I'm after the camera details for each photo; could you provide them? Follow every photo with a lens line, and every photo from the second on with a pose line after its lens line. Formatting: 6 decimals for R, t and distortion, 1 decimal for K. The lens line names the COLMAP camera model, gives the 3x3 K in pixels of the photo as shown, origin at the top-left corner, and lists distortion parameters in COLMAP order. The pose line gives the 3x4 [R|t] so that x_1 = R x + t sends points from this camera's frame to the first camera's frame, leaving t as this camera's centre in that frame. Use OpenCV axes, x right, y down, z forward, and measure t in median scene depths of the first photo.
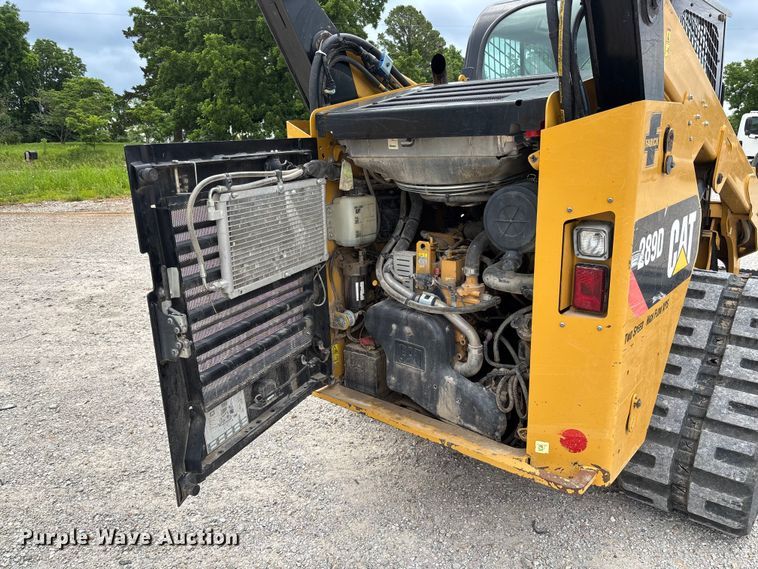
lens RADIAL K [[575.6, 0, 380.0], [0, 575.6, 289.0], [0, 0, 1]] dist [0.050254, -0.059863]
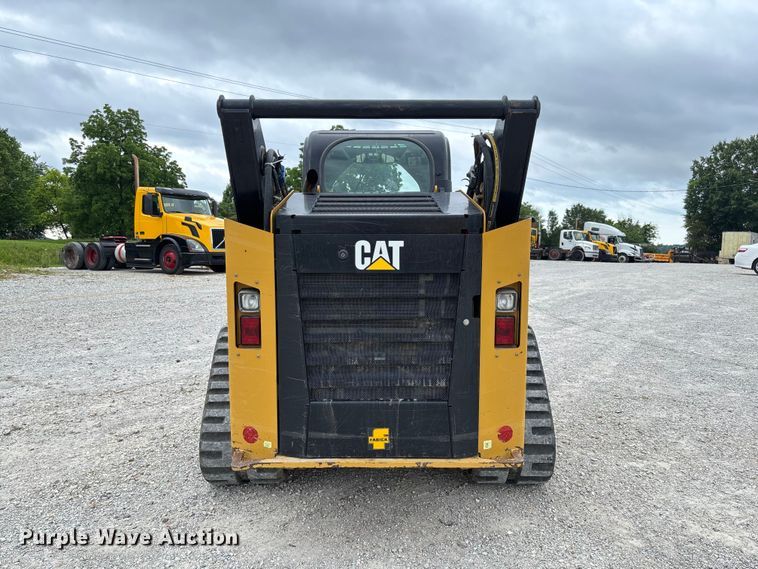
lens RADIAL K [[575.6, 0, 373.3], [0, 575.6, 284.7], [0, 0, 1]] dist [0.050254, -0.059863]
pose [[0.760734, -0.049500, 0.647174, -0.070193], [0.148578, 0.983893, -0.099395, -0.001627], [-0.631830, 0.171769, 0.755835, 0.001148]]
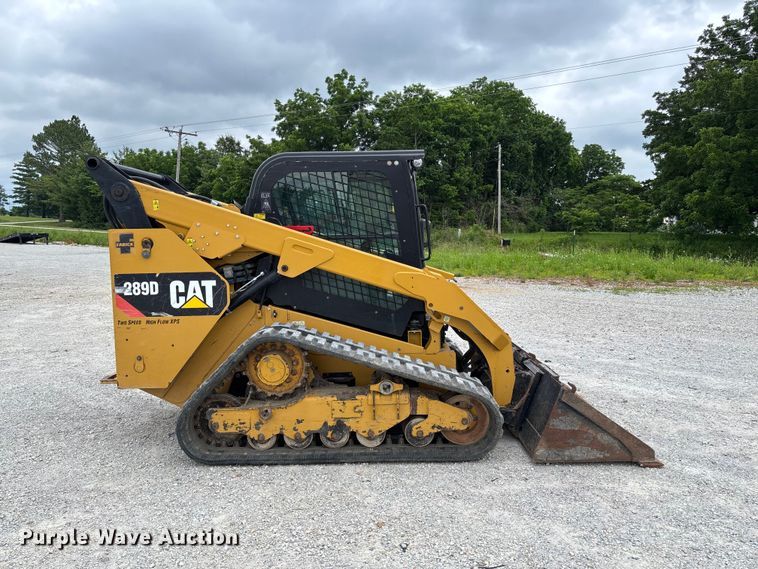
lens RADIAL K [[575.6, 0, 378.6], [0, 575.6, 283.8], [0, 0, 1]] dist [0.050254, -0.059863]
pose [[0.640769, 0.083430, -0.763187, 0.222722], [-0.201928, 0.977392, -0.062691, -0.010595], [0.740702, 0.194279, 0.643129, 0.016263]]
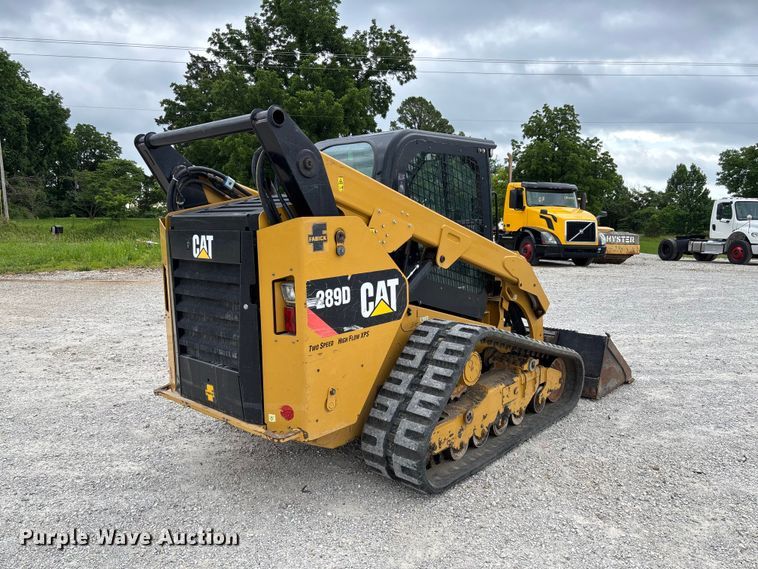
lens RADIAL K [[575.6, 0, 376.2], [0, 575.6, 283.0], [0, 0, 1]] dist [0.050254, -0.059863]
pose [[0.999127, 0.015260, -0.038884, 0.051513], [-0.020499, 0.990204, -0.138114, 0.009365], [0.036396, 0.138790, 0.989653, -0.053783]]
